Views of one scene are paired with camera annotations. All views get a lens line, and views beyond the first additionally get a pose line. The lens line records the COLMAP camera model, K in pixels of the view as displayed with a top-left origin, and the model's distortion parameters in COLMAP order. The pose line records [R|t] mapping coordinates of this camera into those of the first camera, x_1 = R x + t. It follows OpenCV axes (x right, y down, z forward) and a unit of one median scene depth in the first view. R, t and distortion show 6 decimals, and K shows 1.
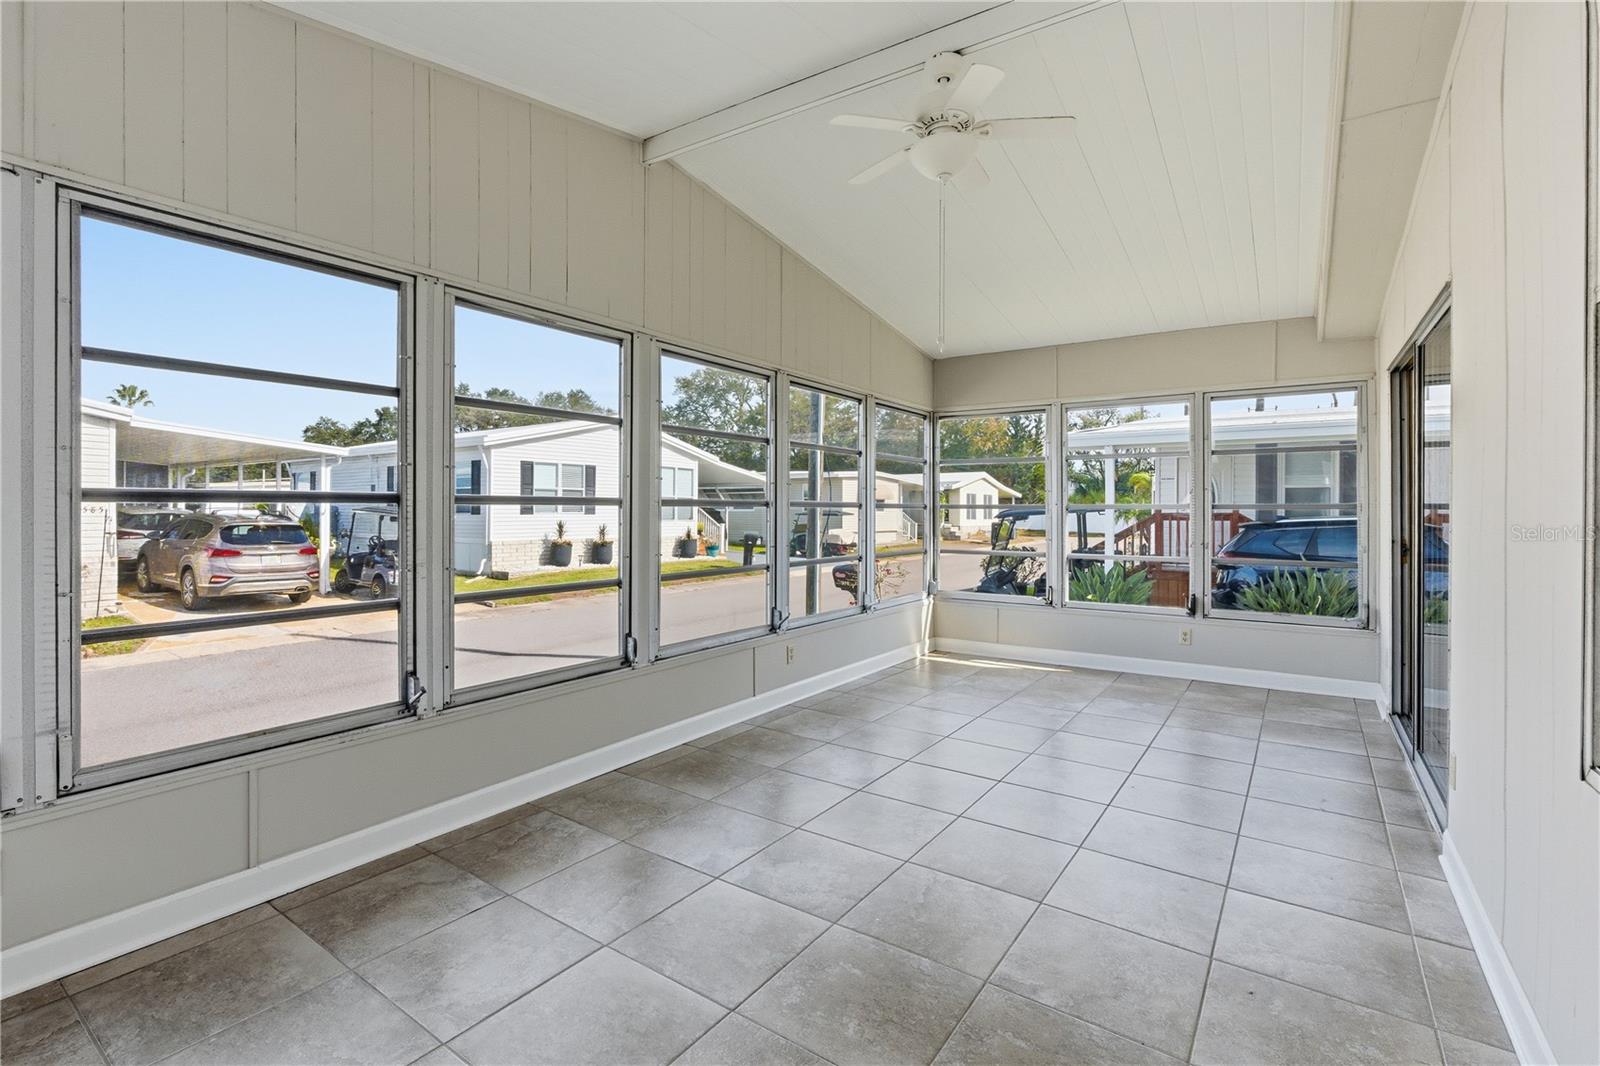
lens RADIAL K [[724.8, 0, 802.8], [0, 724.8, 511.2], [0, 0, 1]] dist [-0.002059, -0.000149]
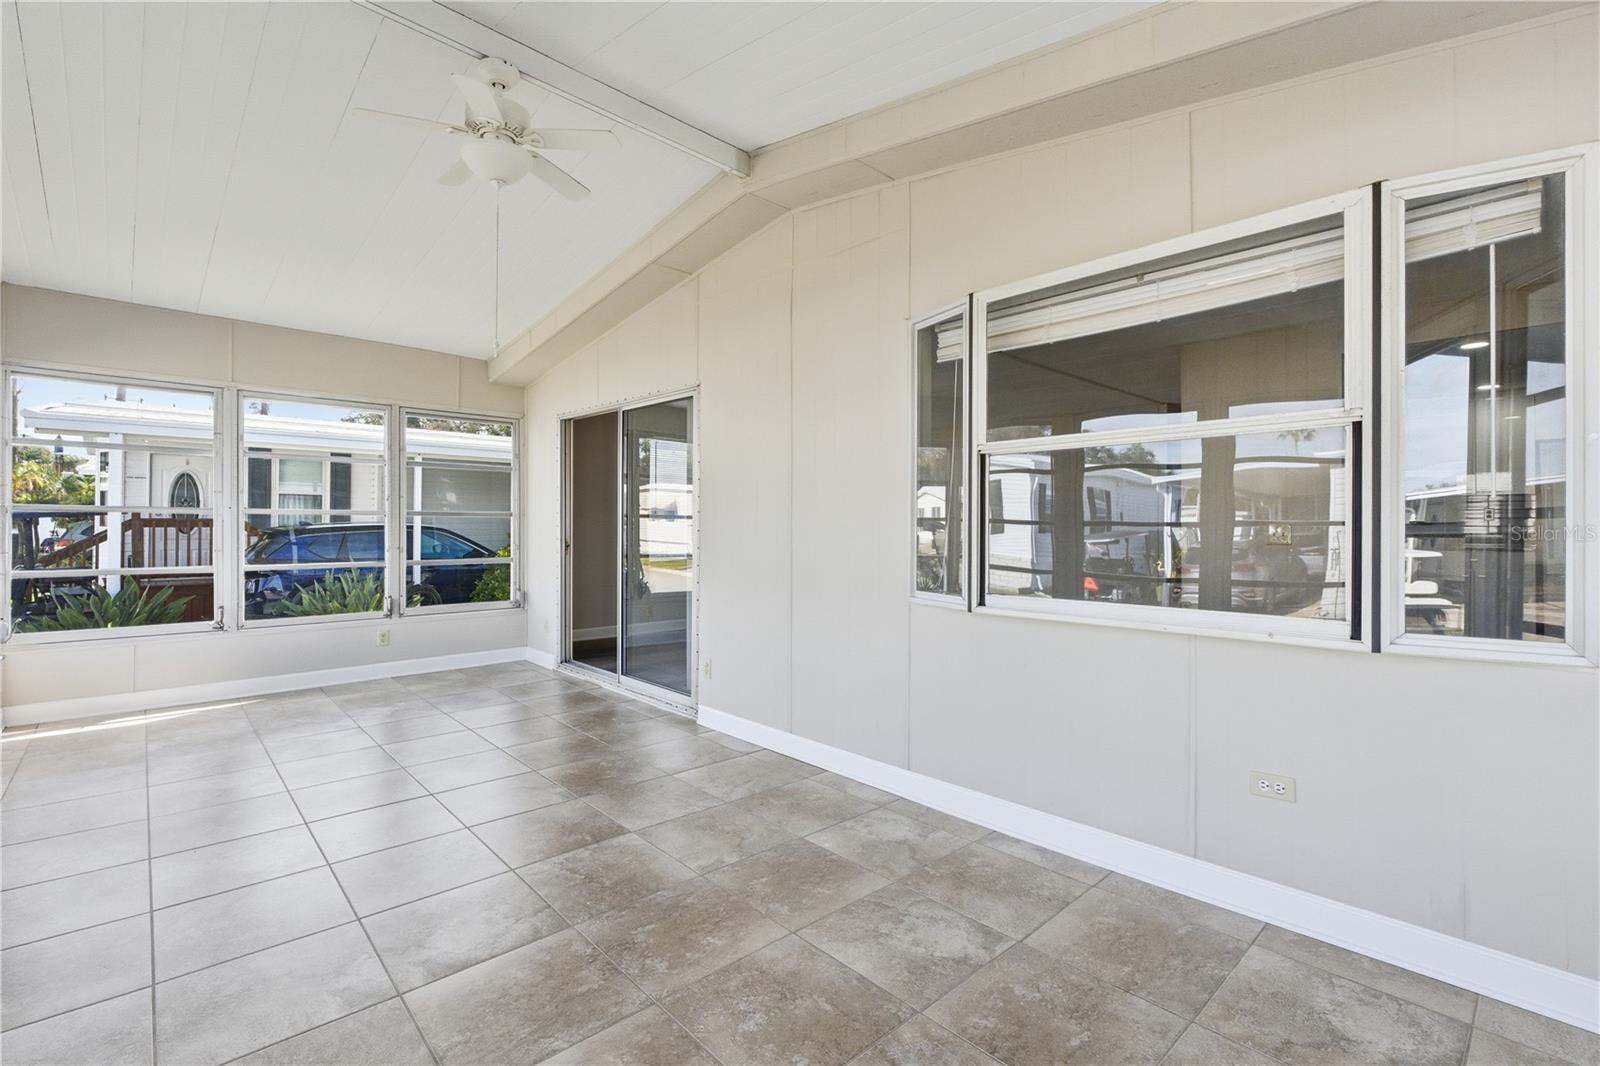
lens RADIAL K [[719.4, 0, 798.3], [0, 719.4, 515.5], [0, 0, 1]] dist [-0.010650, -0.000027]
pose [[0.221910, 0.007853, 0.975036, -0.363519], [-0.005385, 0.999962, -0.006829, 0.001396], [-0.975052, -0.003735, 0.221944, 0.200680]]
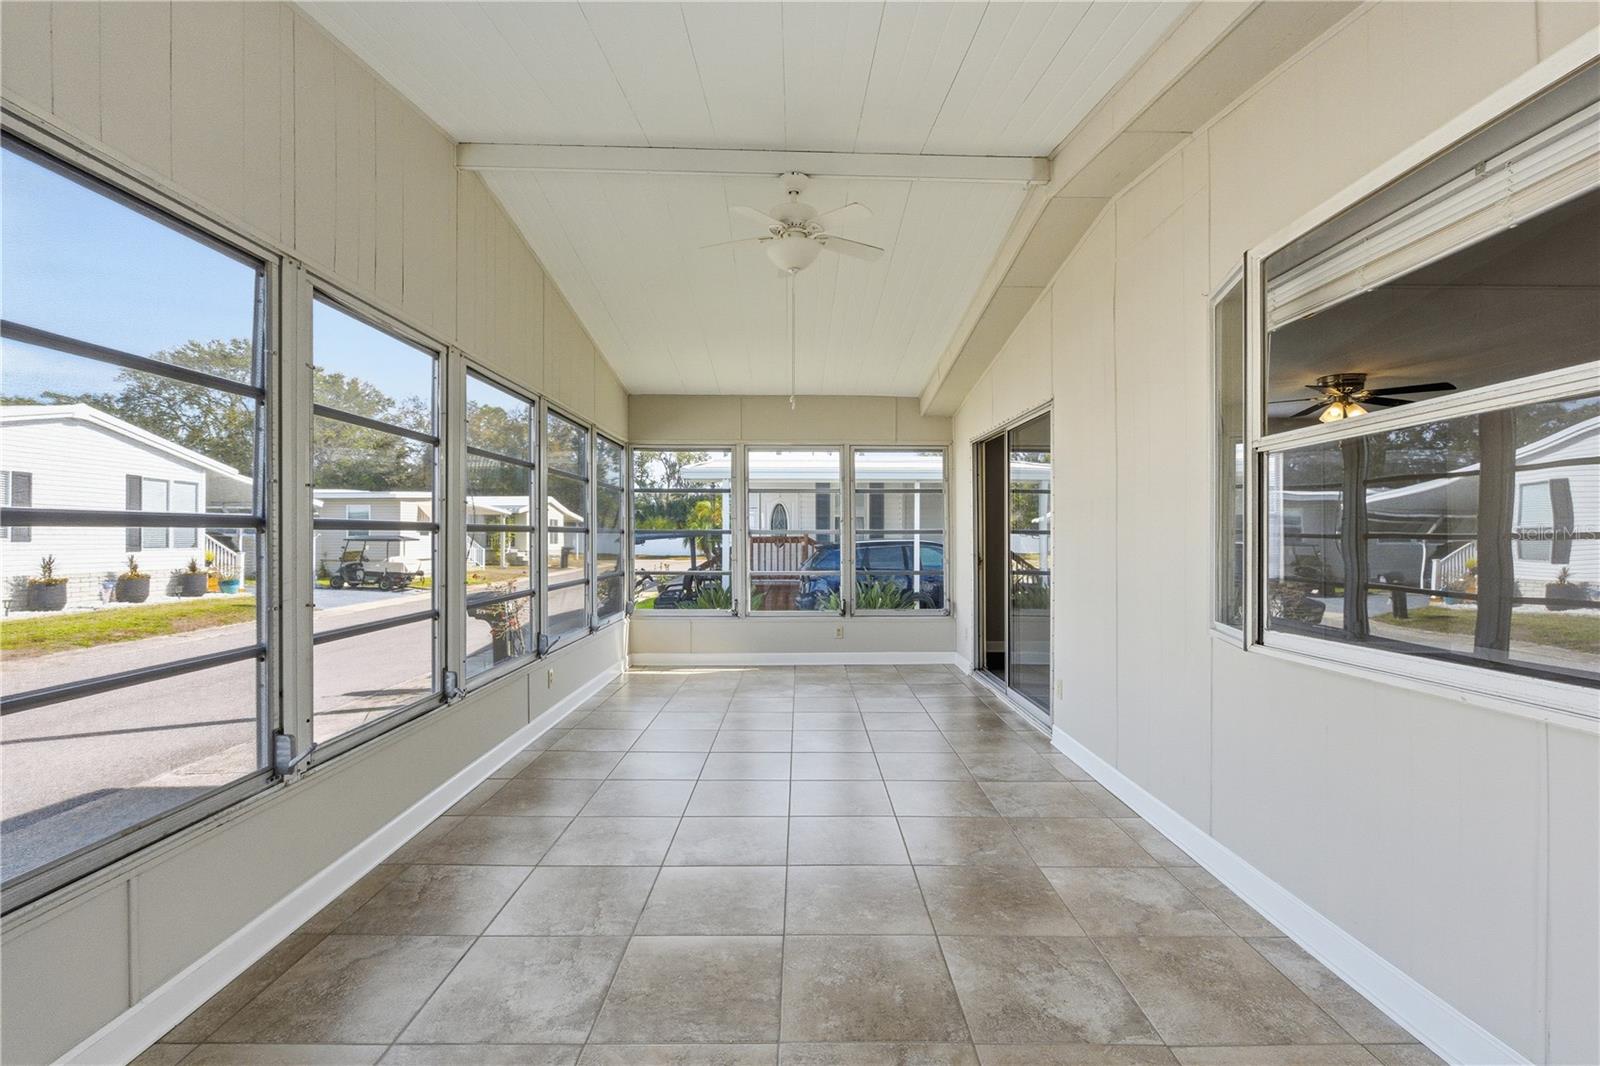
lens RADIAL K [[709.9, 0, 800.0], [0, 709.9, 533.0], [0, 0, 1]] dist [-0.003100, 0.000359]
pose [[0.821623, -0.000016, 0.570031, -0.269383], [0.002309, 0.999992, -0.003301, -0.000621], [-0.570026, 0.004028, 0.821617, -0.007793]]
